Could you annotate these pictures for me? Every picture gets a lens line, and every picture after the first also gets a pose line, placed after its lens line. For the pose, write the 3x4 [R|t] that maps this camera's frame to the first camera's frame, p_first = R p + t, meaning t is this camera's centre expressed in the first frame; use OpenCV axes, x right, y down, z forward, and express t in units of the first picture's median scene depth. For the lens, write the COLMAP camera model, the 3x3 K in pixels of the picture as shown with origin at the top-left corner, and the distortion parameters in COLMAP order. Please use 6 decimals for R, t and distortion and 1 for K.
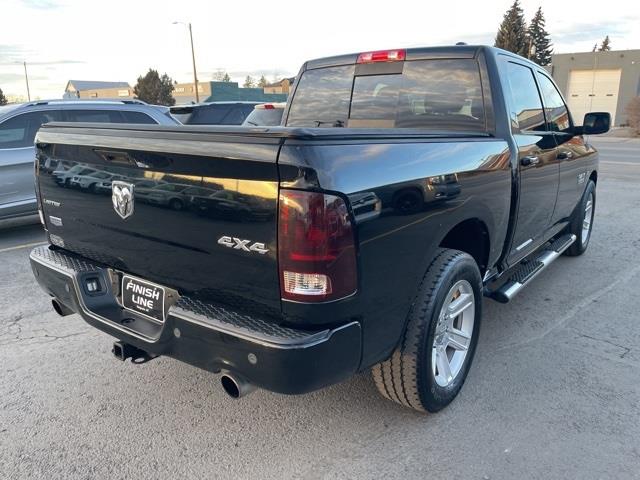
lens RADIAL K [[482.7, 0, 320.0], [0, 482.7, 240.0], [0, 0, 1]] dist [0.072133, -0.092499]
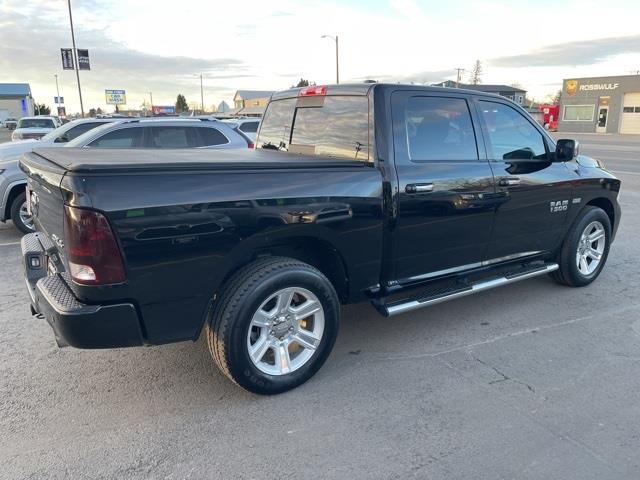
lens RADIAL K [[483.8, 0, 322.1], [0, 483.8, 235.7], [0, 0, 1]] dist [0.075016, -0.099890]
pose [[0.949093, 0.077795, -0.305239, 0.719844], [-0.082942, 0.996547, -0.003910, -0.045991], [0.303881, 0.029028, 0.952268, -0.115908]]
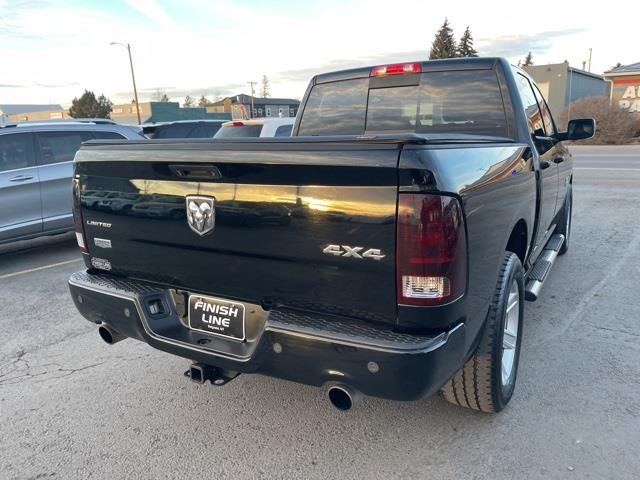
lens RADIAL K [[483.9, 0, 316.1], [0, 483.9, 236.0], [0, 0, 1]] dist [0.066198, -0.083934]
pose [[0.992524, -0.050997, 0.110884, -0.237380], [0.055662, 0.997672, -0.039389, 0.007888], [-0.108617, 0.045266, 0.993052, 0.014140]]
